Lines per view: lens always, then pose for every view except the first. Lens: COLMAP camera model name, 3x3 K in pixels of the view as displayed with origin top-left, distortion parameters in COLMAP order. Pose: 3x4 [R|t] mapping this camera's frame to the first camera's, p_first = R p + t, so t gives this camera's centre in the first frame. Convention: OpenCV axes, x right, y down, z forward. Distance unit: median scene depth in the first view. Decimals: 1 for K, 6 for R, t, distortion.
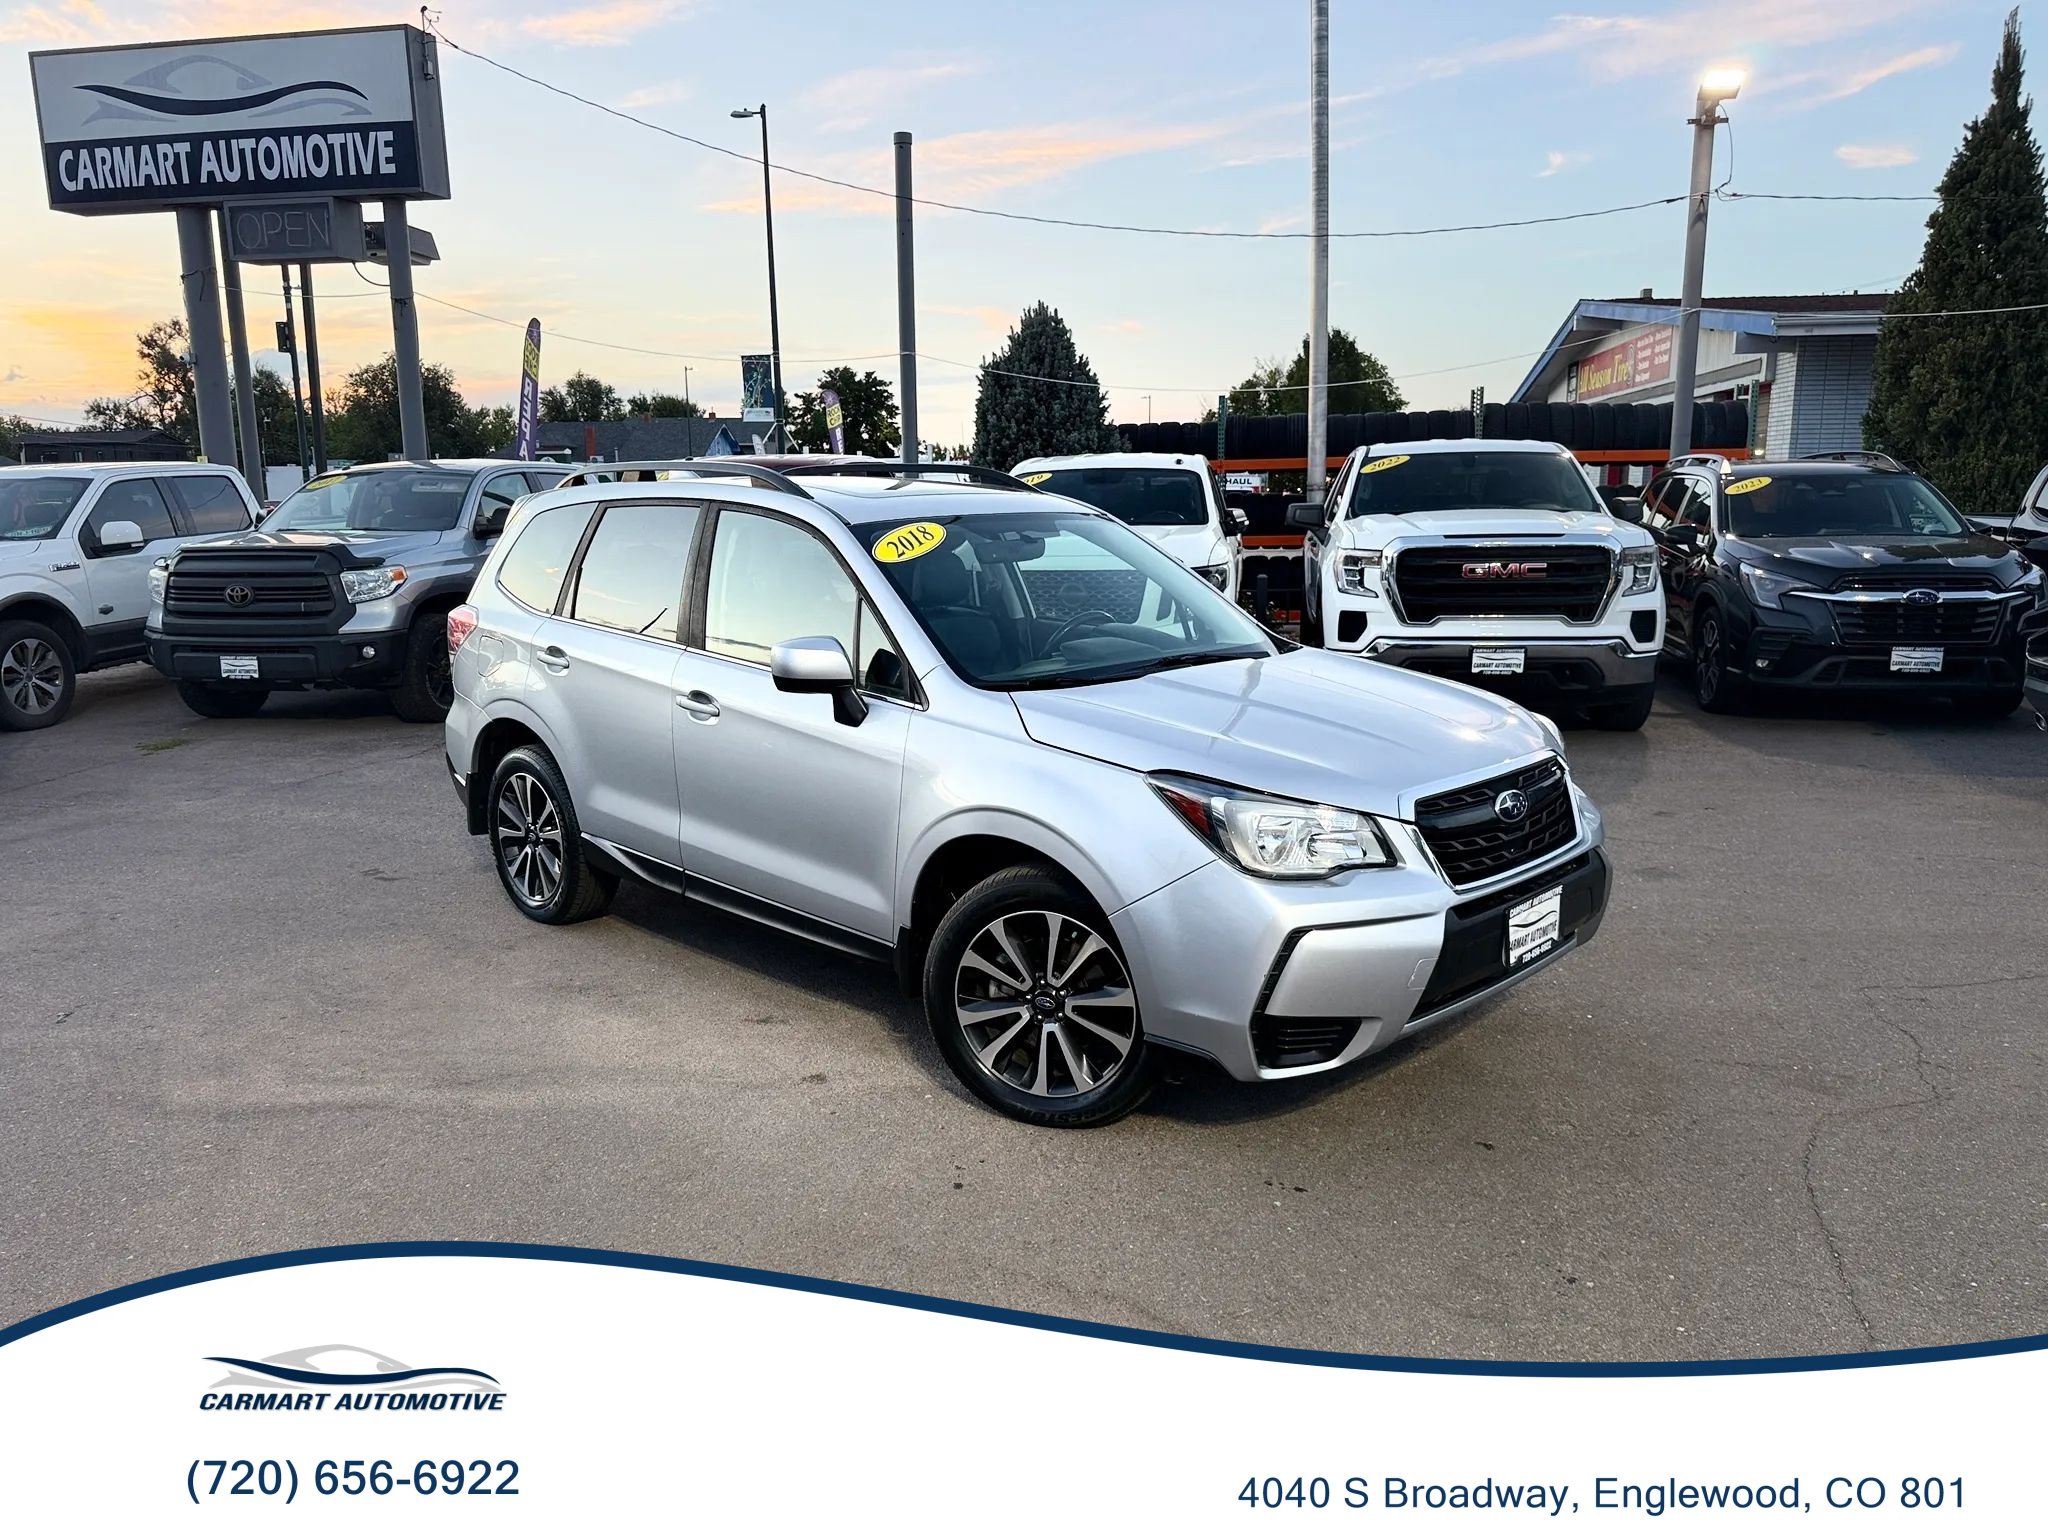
lens RADIAL K [[1461.4, 0, 1041.0], [0, 1461.4, 765.0], [0, 0, 1]] dist [-0.012984, -0.006424]
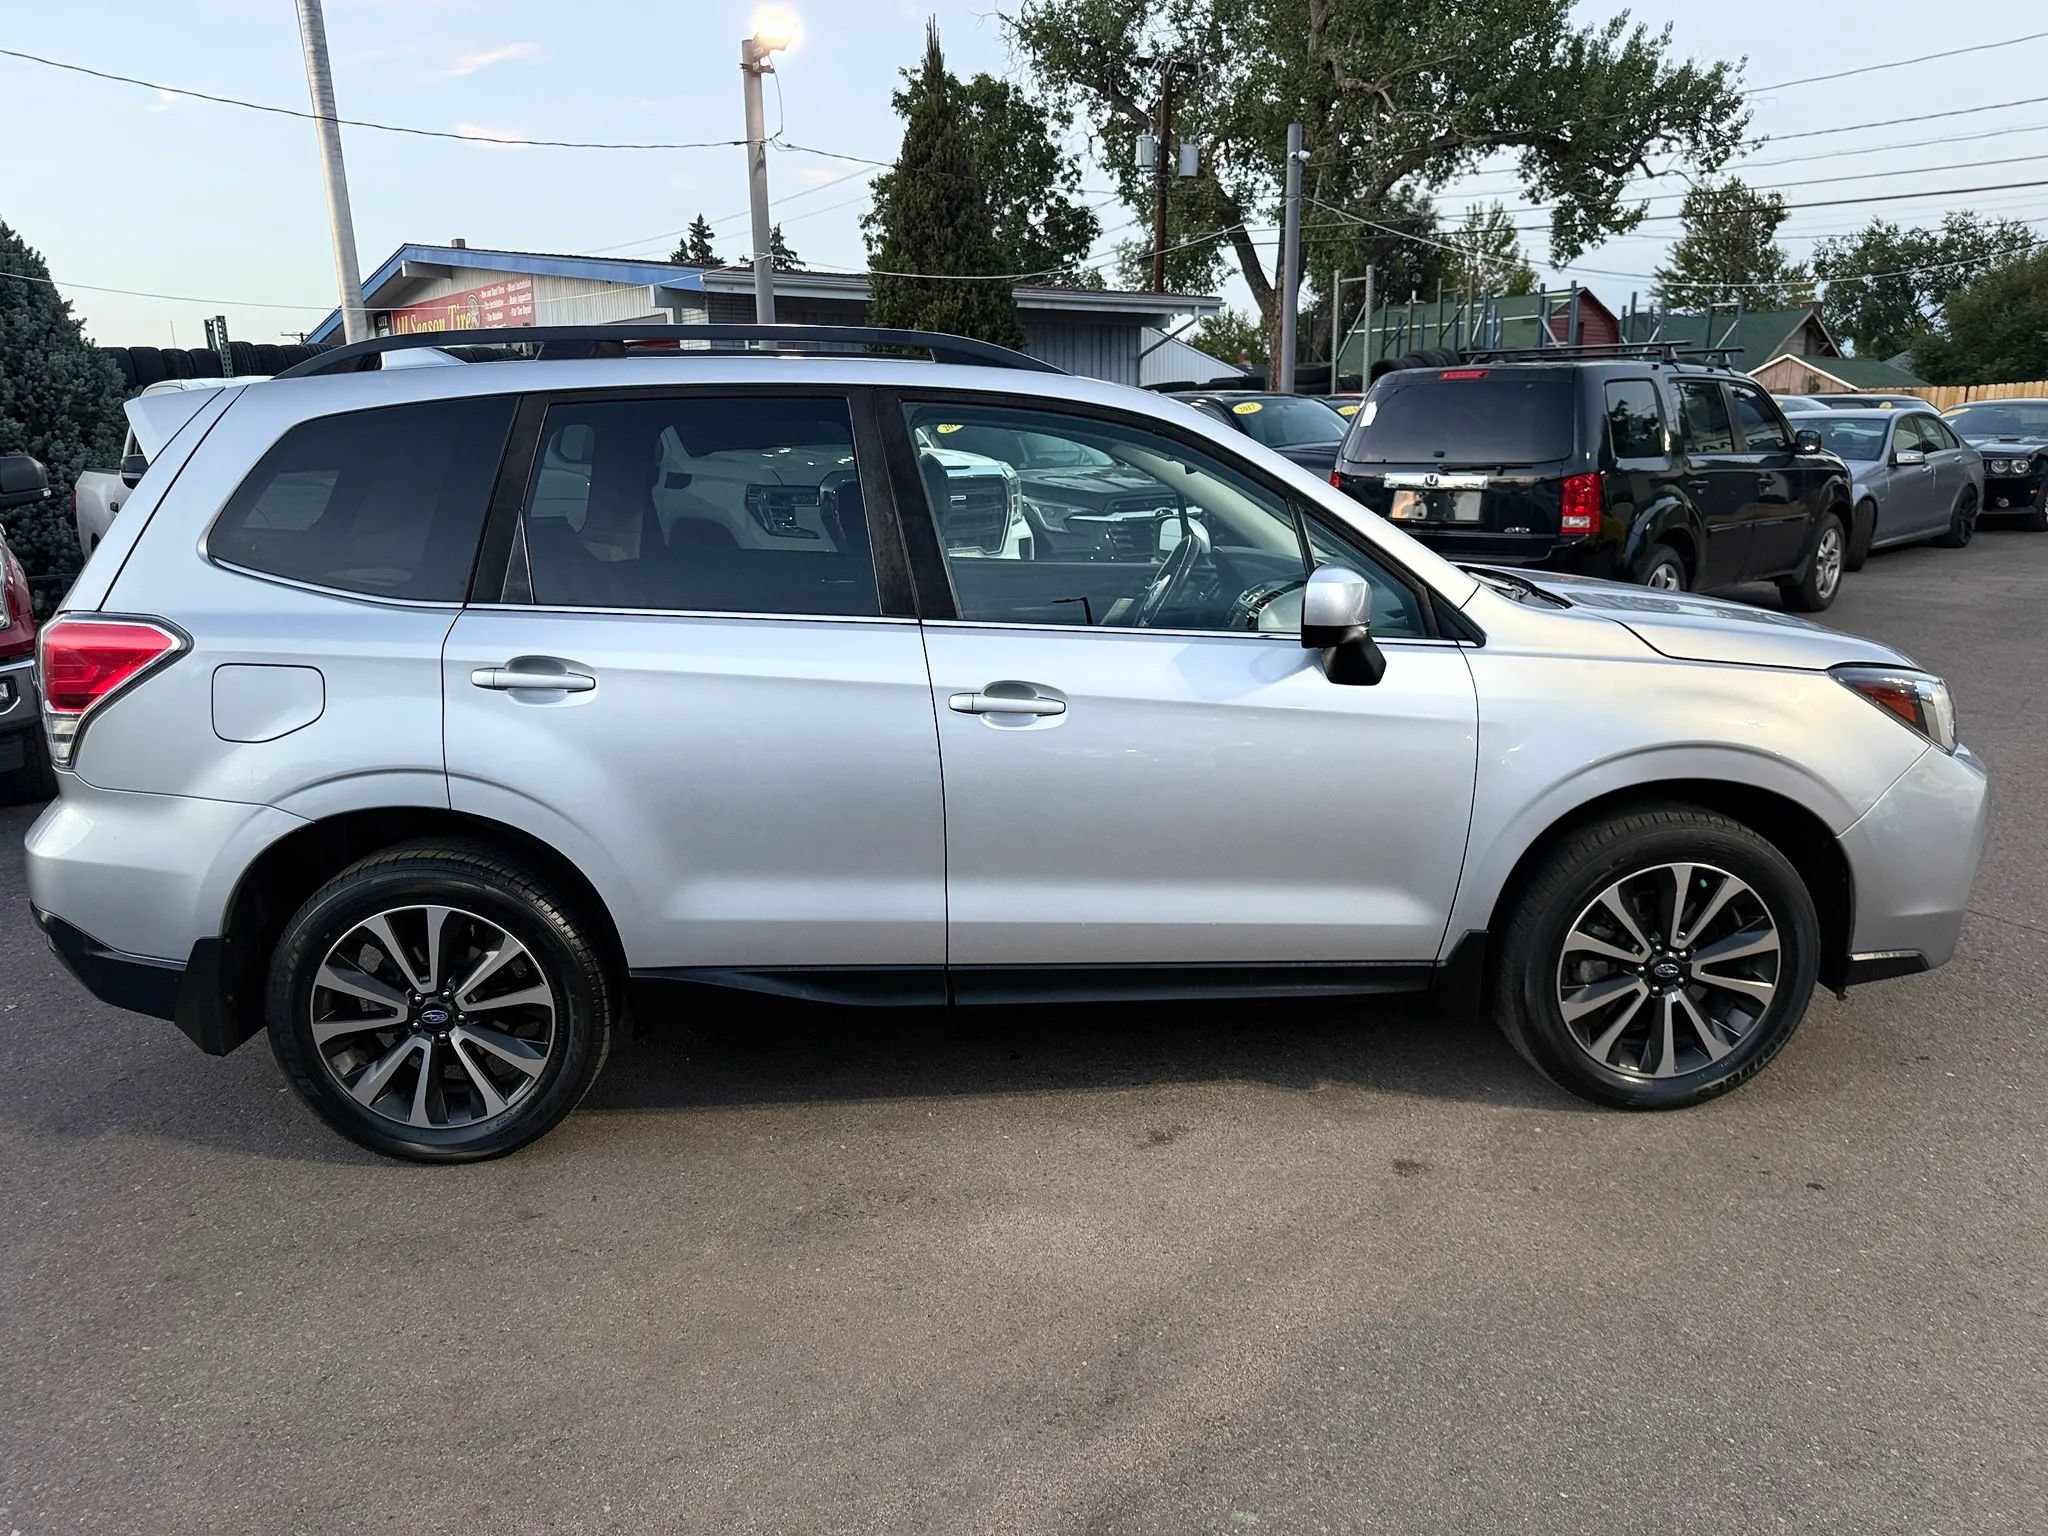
lens RADIAL K [[1461.4, 0, 1033.0], [0, 1461.4, 766.8], [0, 0, 1]] dist [-0.012984, -0.006424]
pose [[0.679480, -0.161075, 0.715794, -0.346143], [0.142548, 0.985995, 0.086563, -0.033681], [-0.719713, 0.043217, 0.692925, 0.275856]]
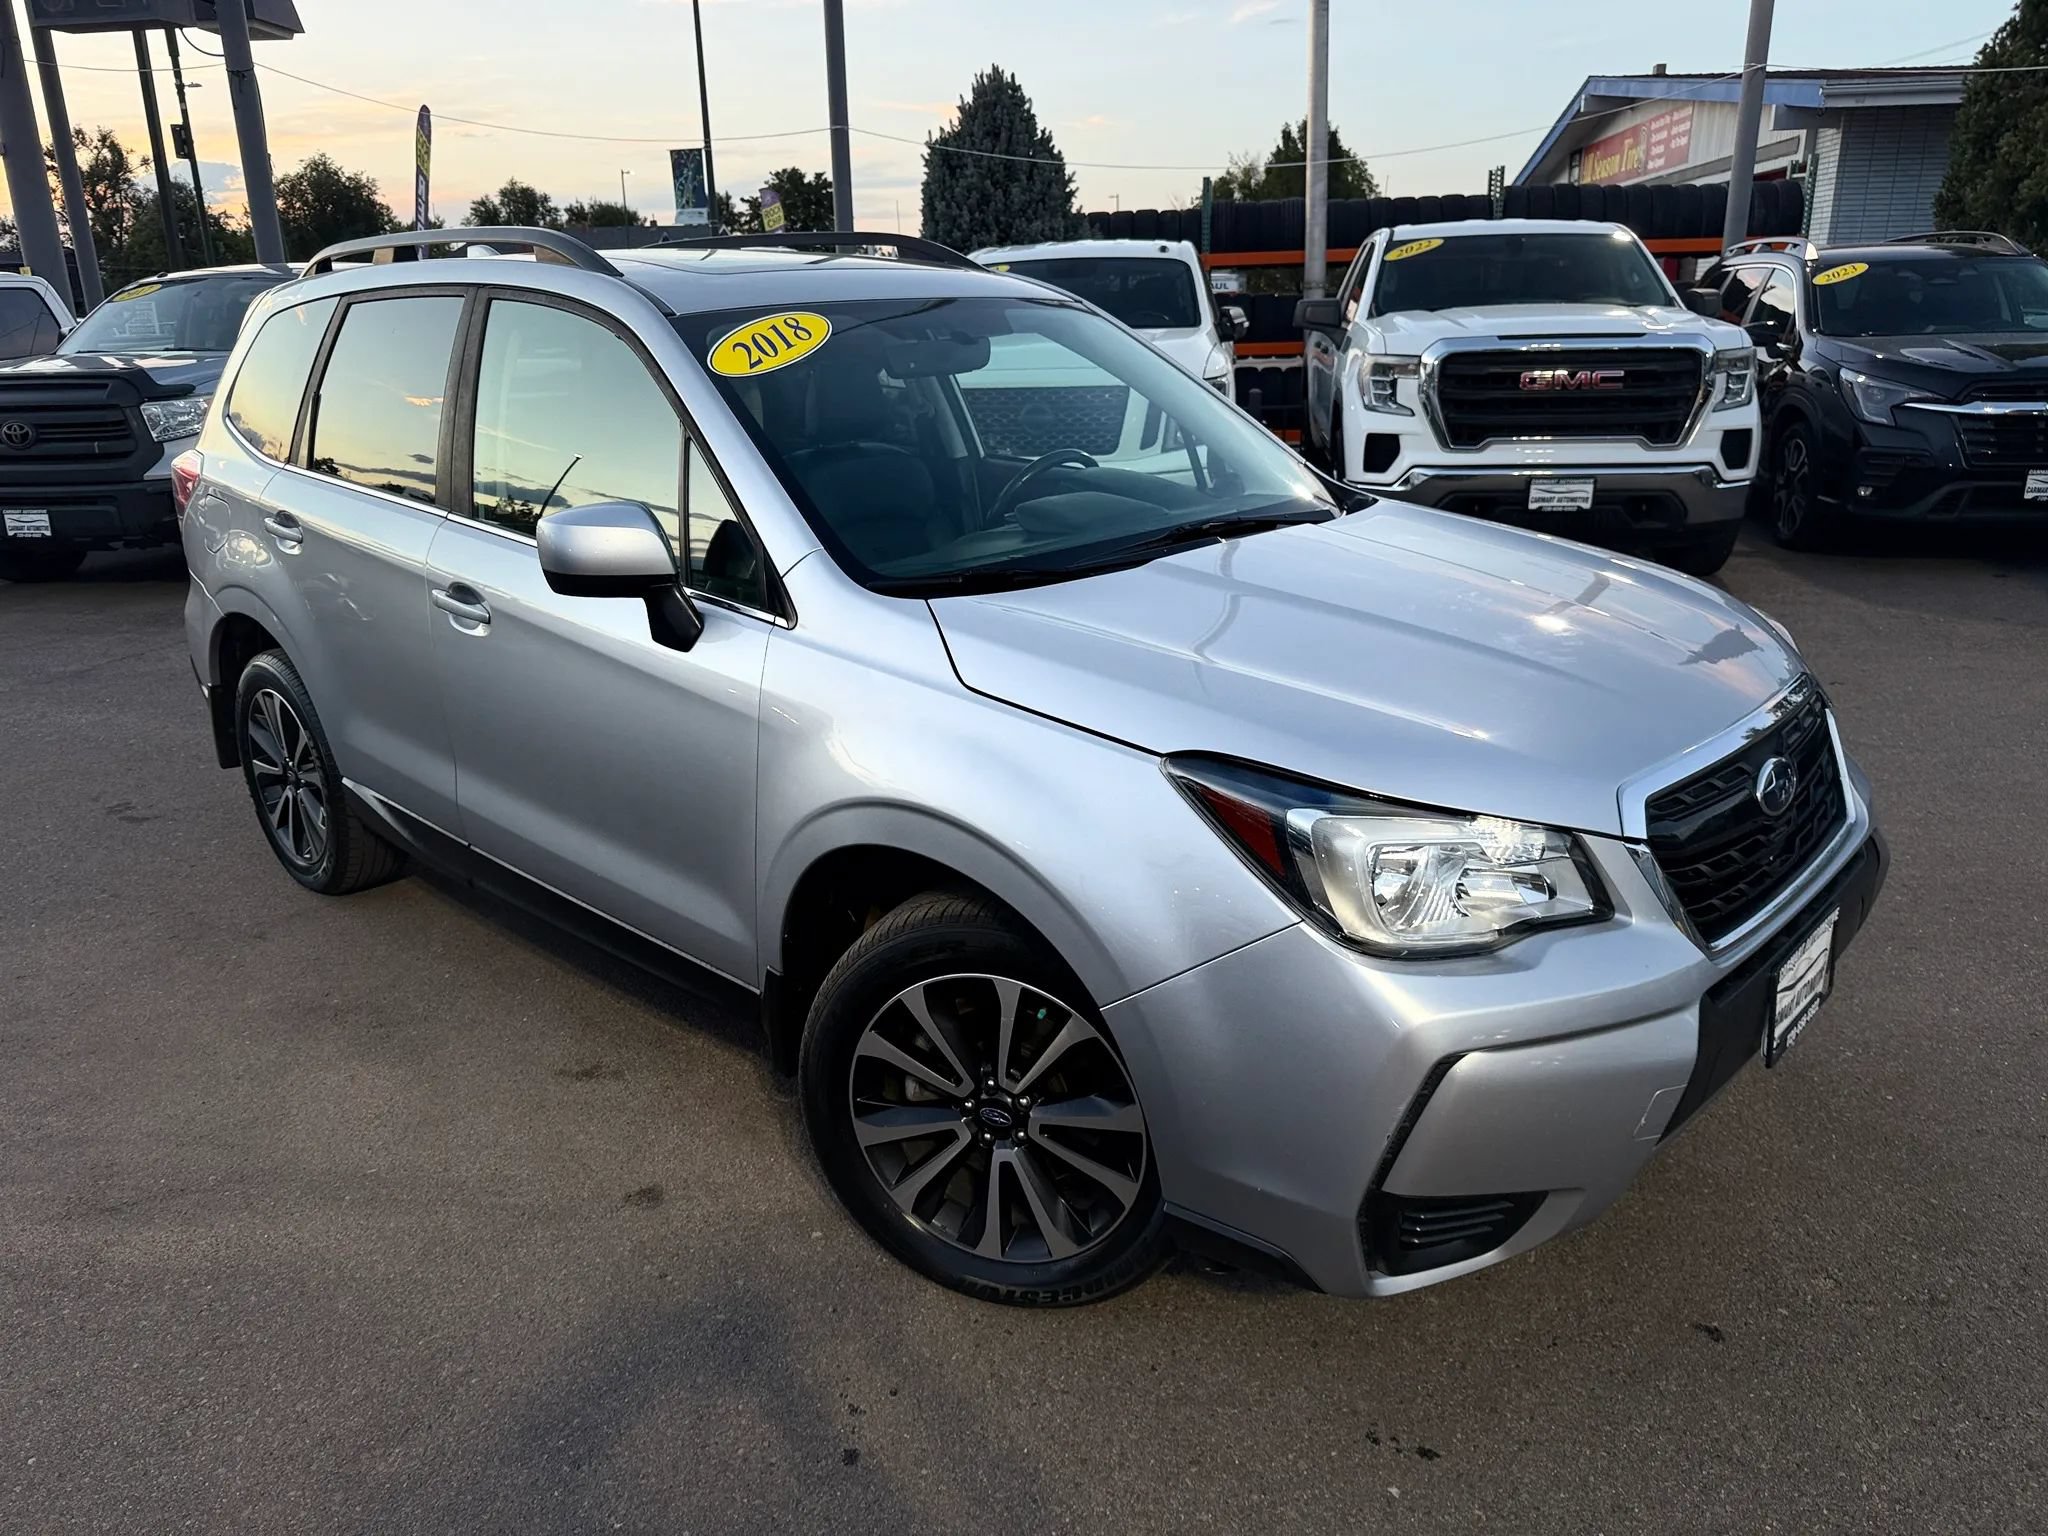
lens RADIAL K [[1461.4, 0, 1023.2], [0, 1461.4, 786.0], [0, 0, 1]] dist [-0.012984, -0.006424]
pose [[0.999844, -0.015893, 0.007711, 0.004903], [0.014720, 0.990919, 0.133650, -0.022552], [-0.009765, -0.133516, 0.990999, 0.170733]]
